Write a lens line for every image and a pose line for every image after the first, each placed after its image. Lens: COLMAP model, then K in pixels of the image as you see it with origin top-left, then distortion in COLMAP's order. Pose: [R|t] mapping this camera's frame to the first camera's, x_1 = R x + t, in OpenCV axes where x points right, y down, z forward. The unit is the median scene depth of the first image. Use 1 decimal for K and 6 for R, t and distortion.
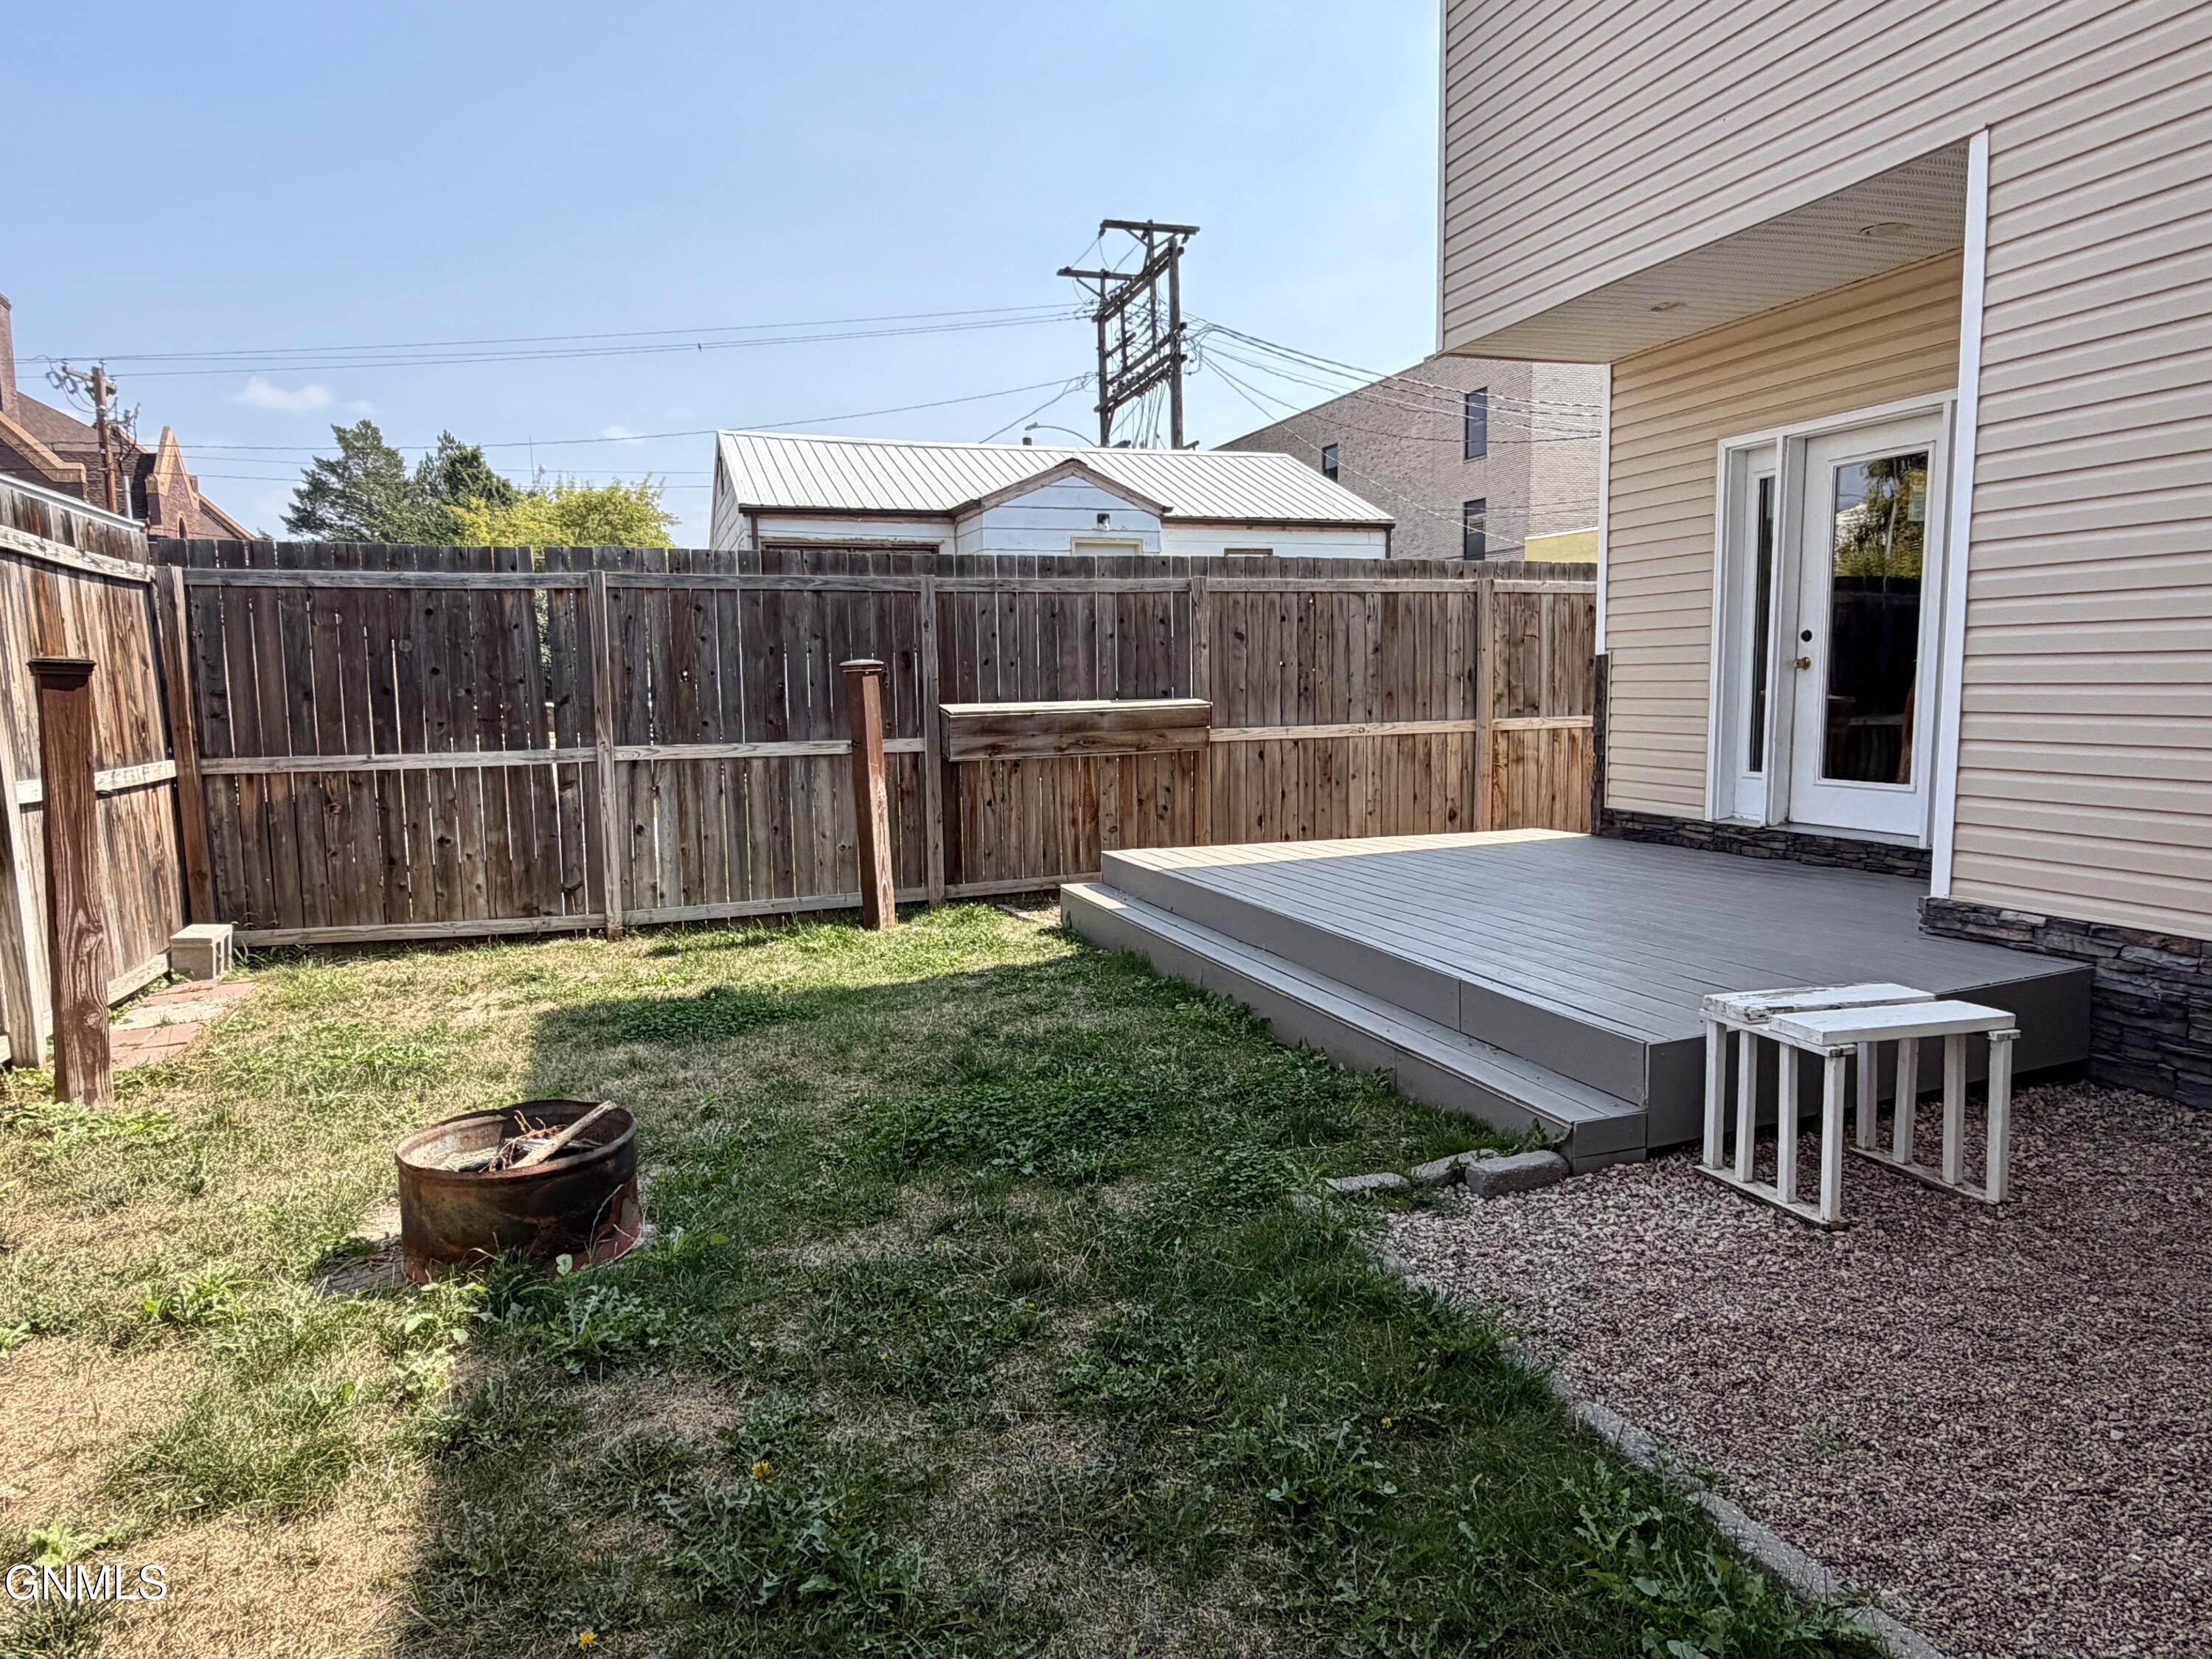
lens RADIAL K [[1353.8, 0, 1106.0], [0, 1353.8, 824.7], [0, 0, 1]] dist [-0.004130, -0.001391]
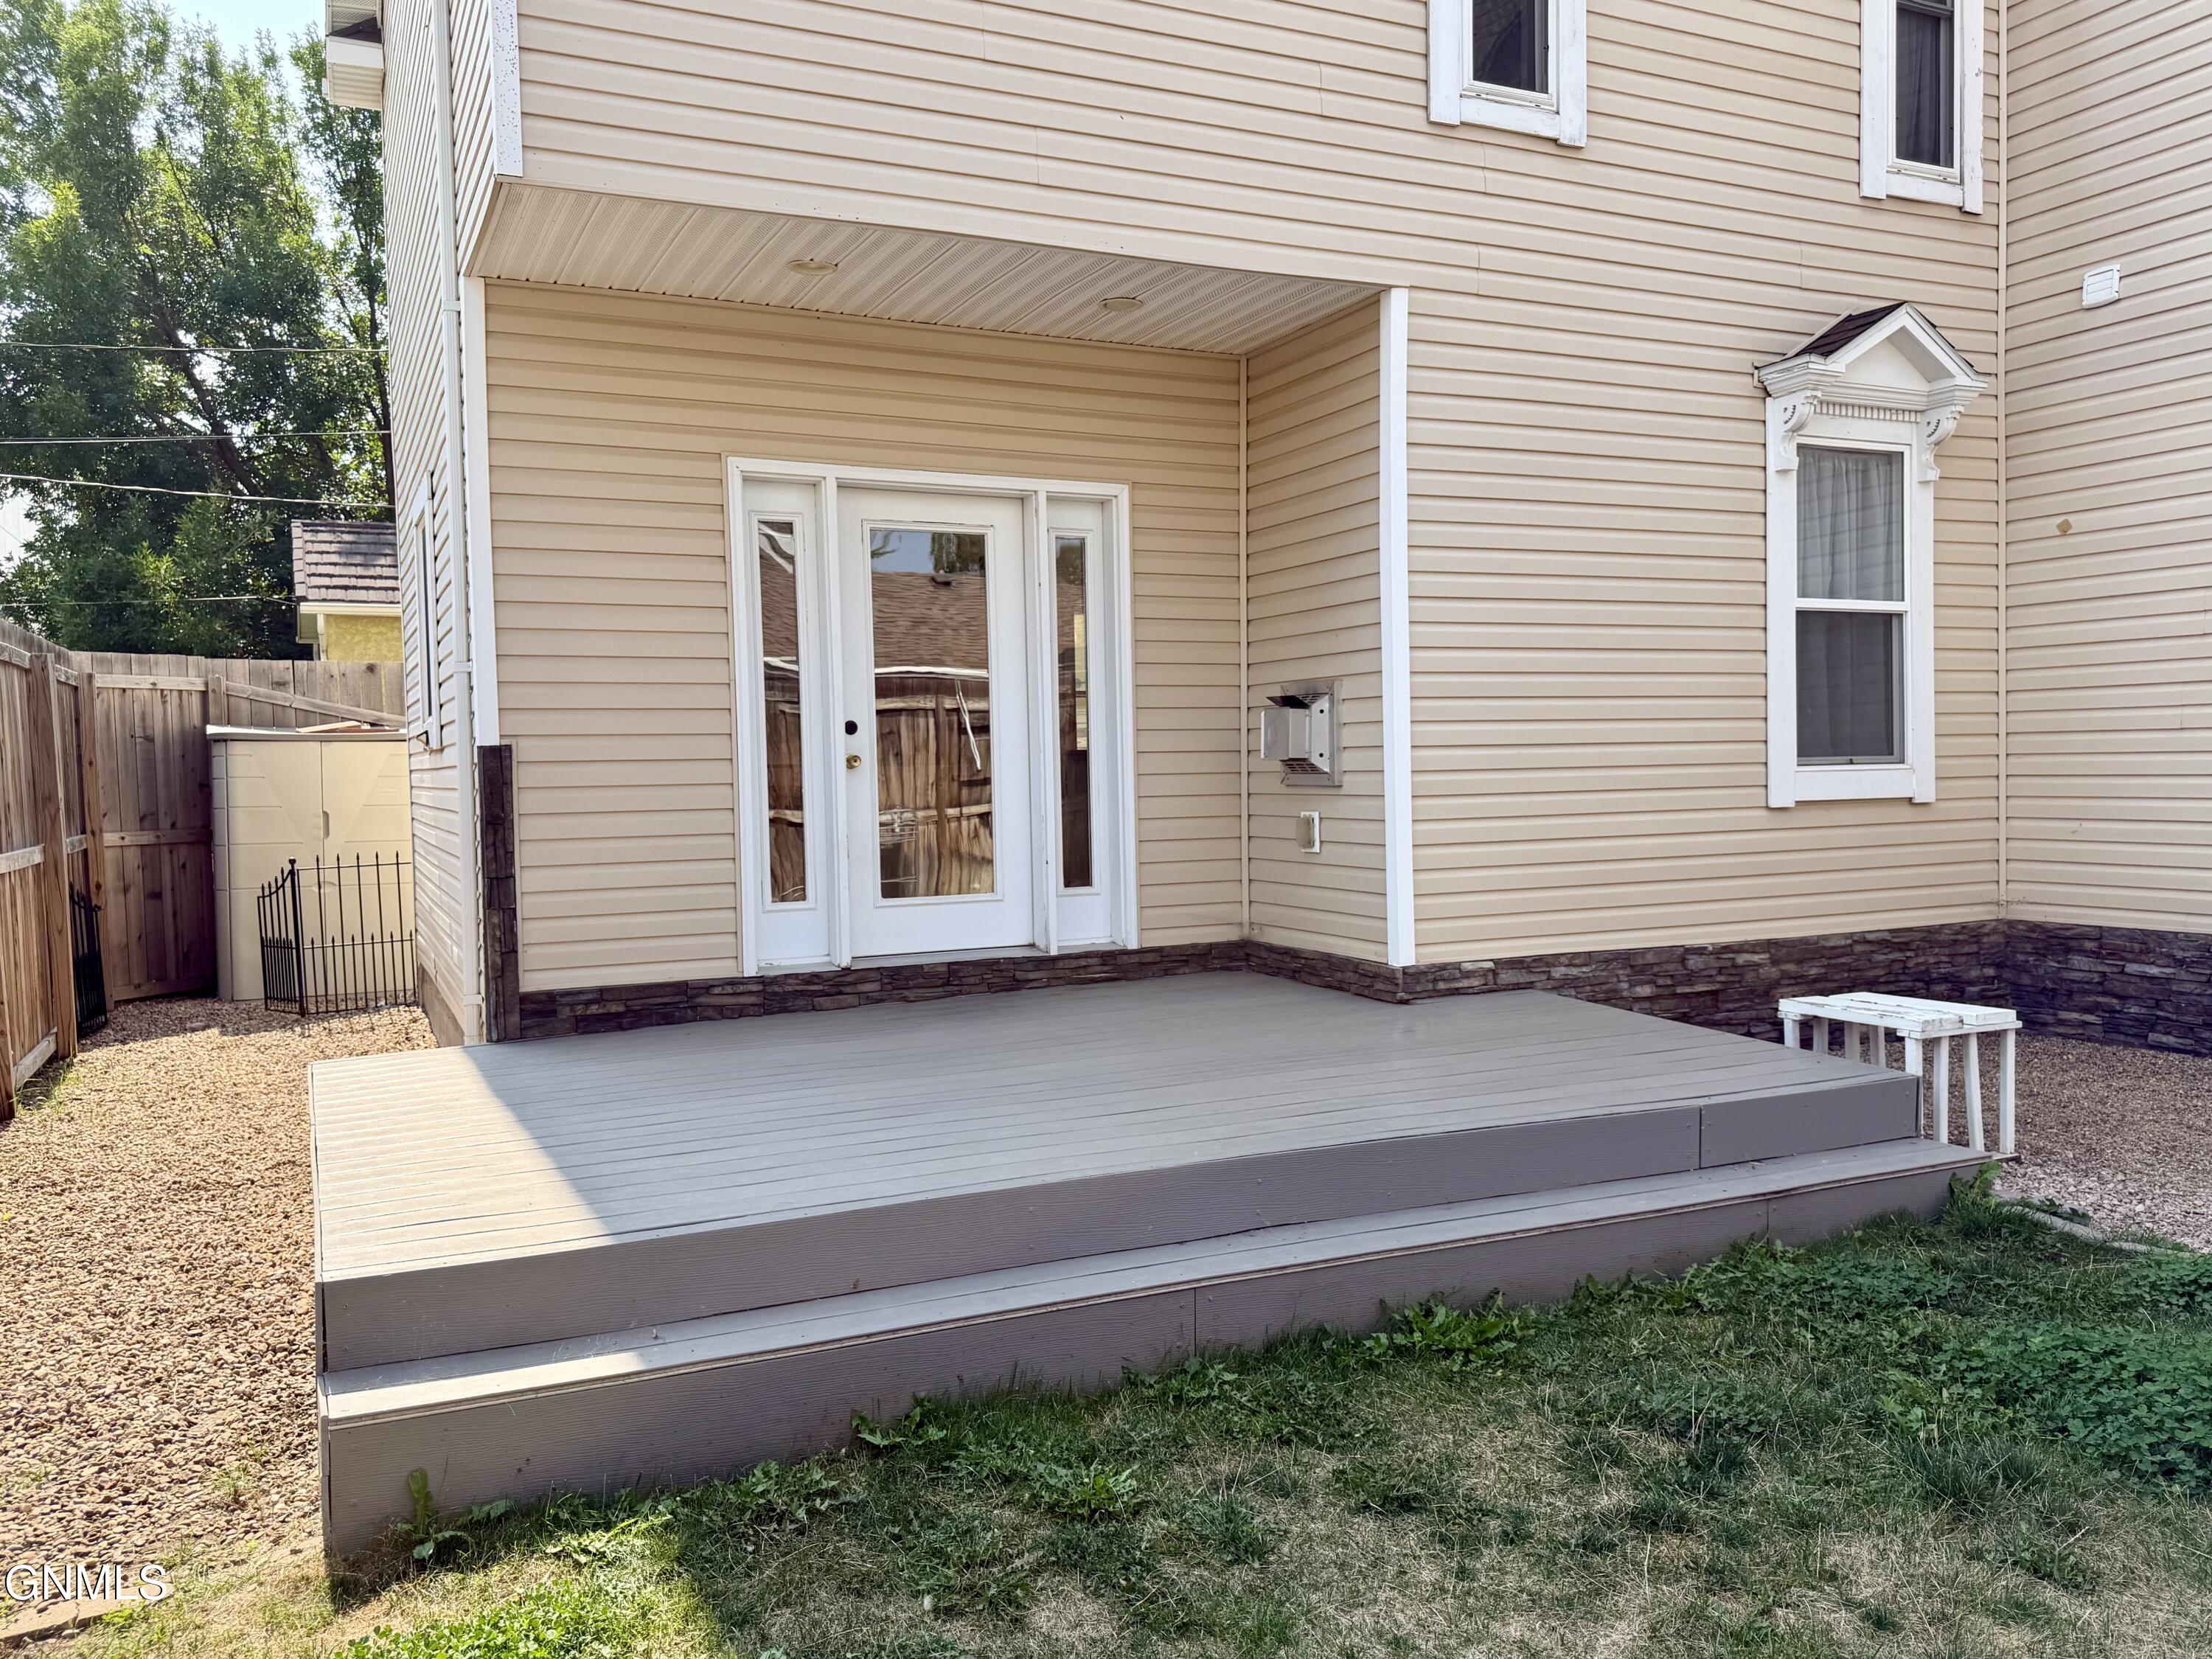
lens RADIAL K [[1671.5, 0, 1083.7], [0, 1671.5, 828.4], [0, 0, 1]] dist [0.044902, -0.053328]
pose [[-0.087432, -0.016916, 0.996027, -0.481222], [0.127419, 0.991453, 0.028024, -0.086585], [-0.987988, 0.129363, -0.084529, 0.924310]]
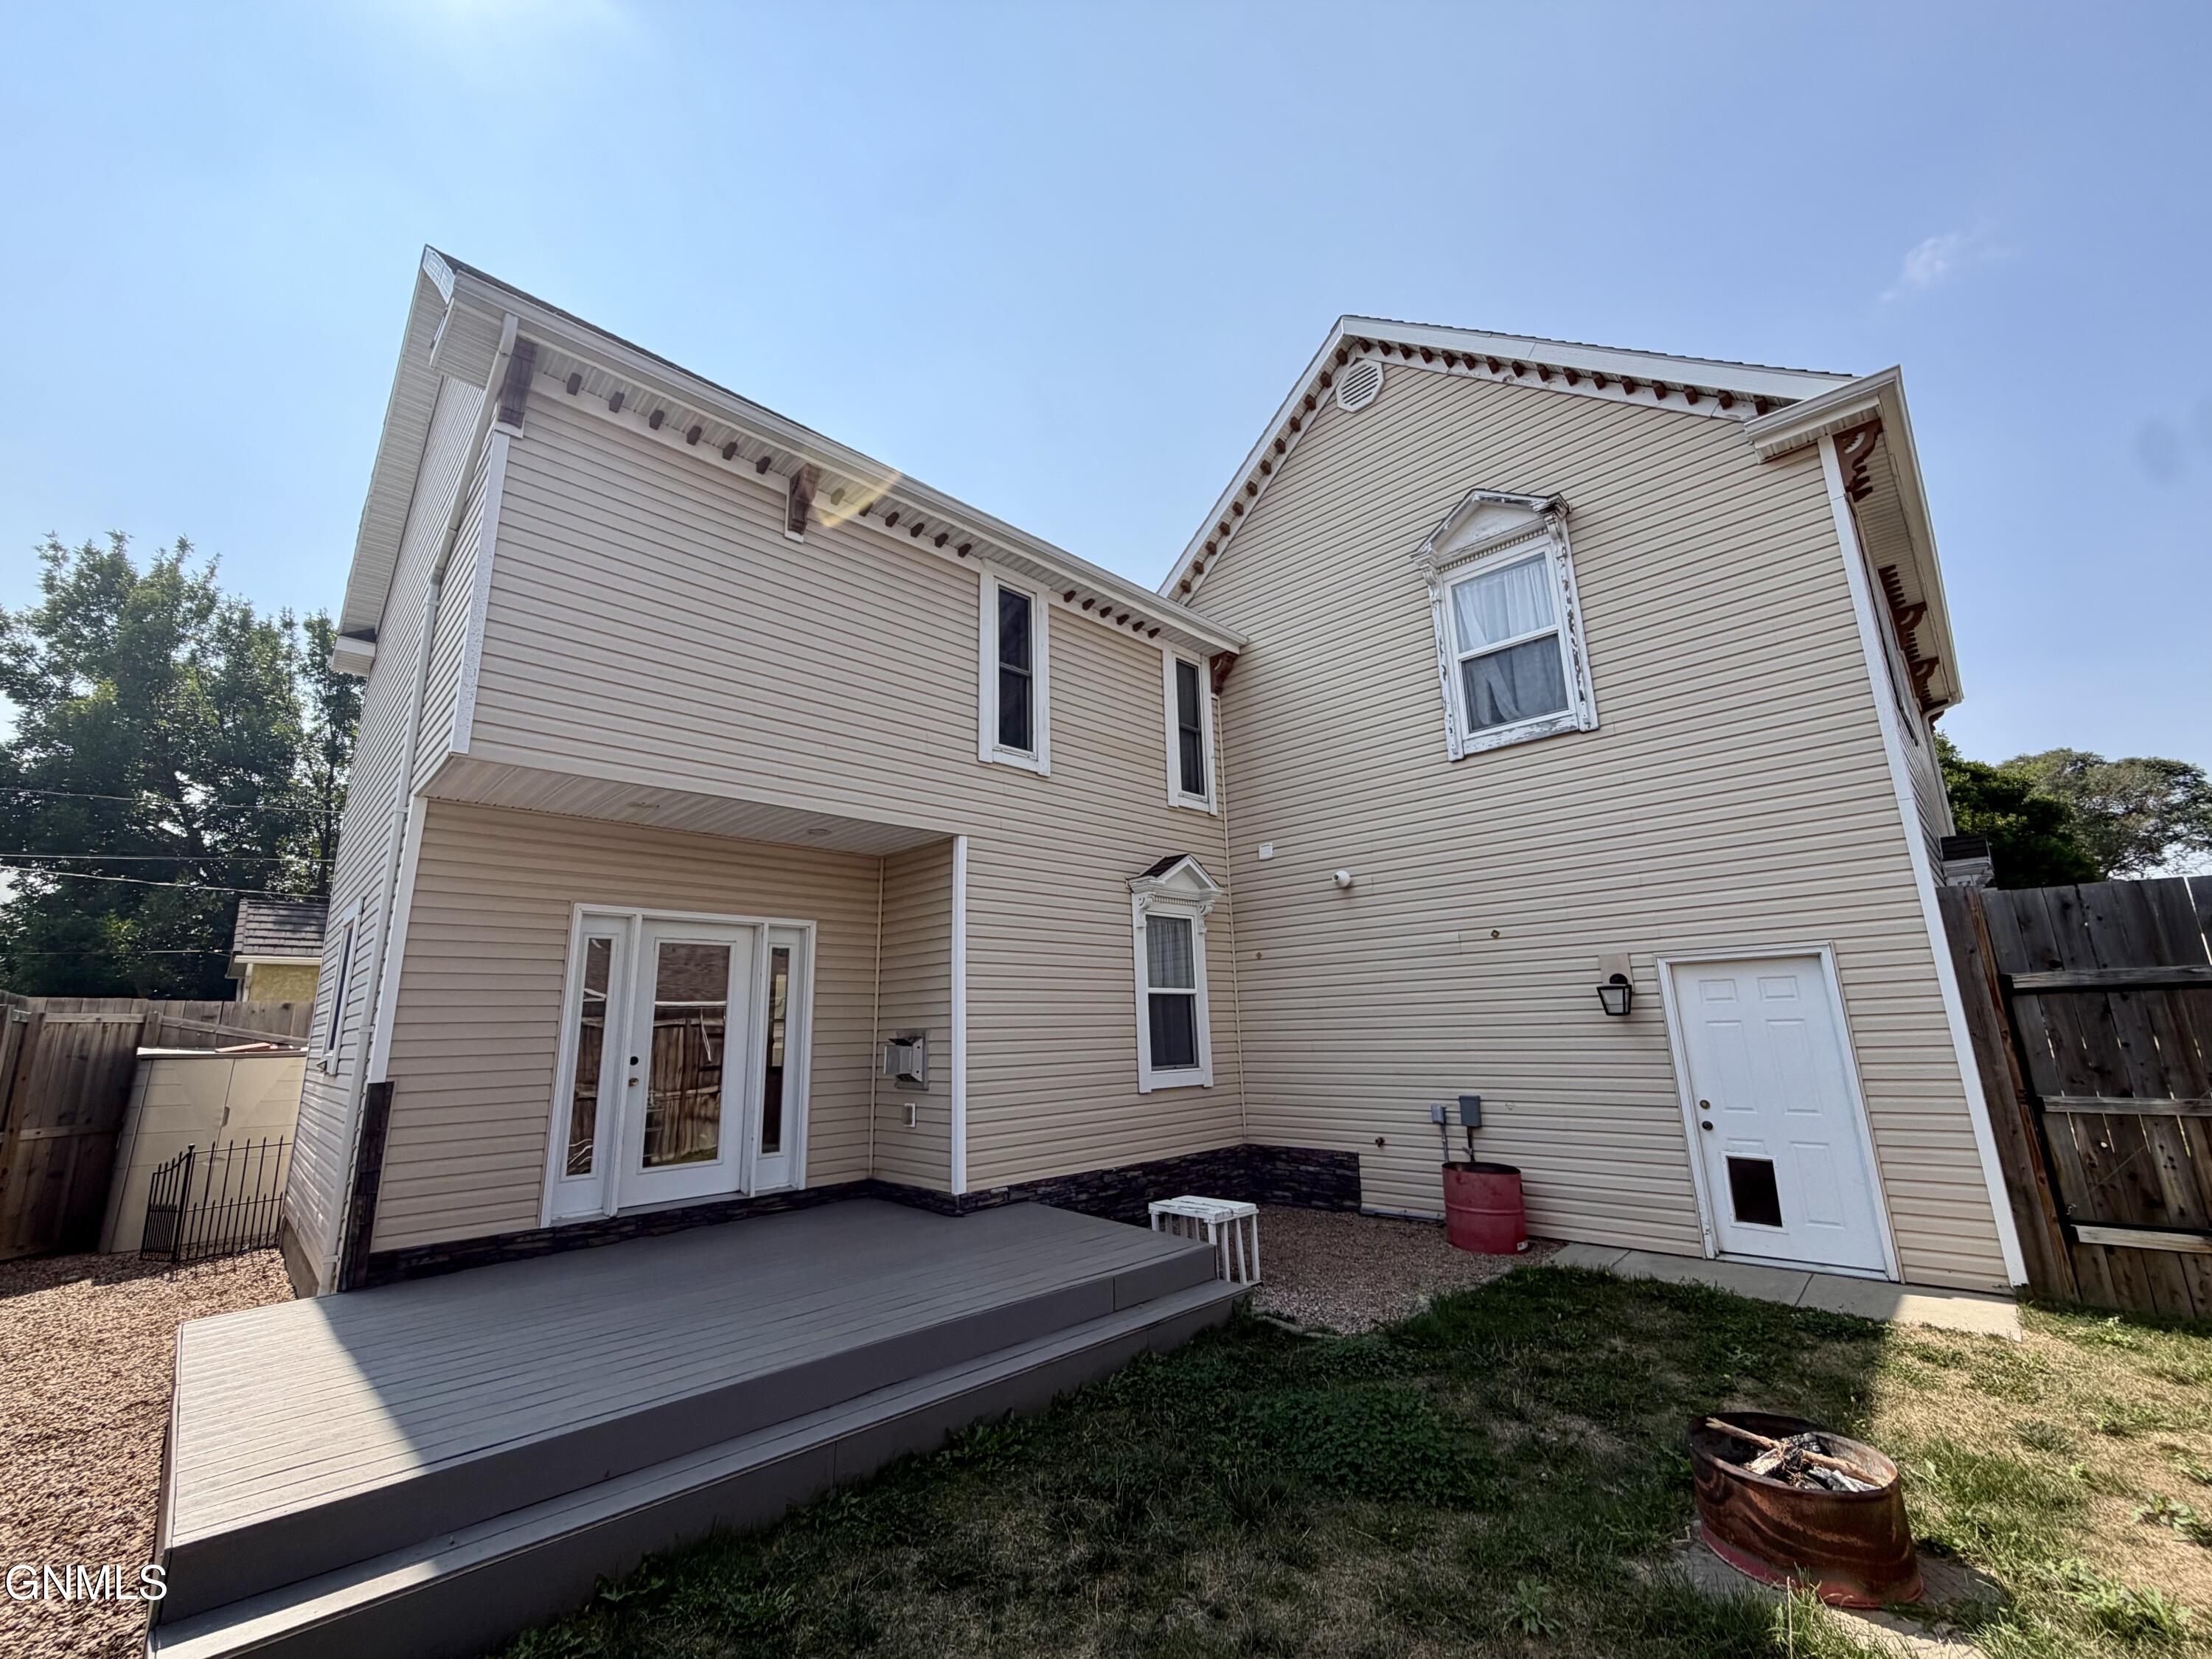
lens RADIAL K [[885.3, 0, 1092.0], [0, 885.3, 828.6], [0, 0, 1]] dist [-0.000395, 0.000434]
pose [[-0.413604, 0.230465, 0.880805, -0.498934], [0.131198, 0.972422, -0.192829, -0.130533], [-0.900954, 0.035805, -0.432434, 0.932323]]
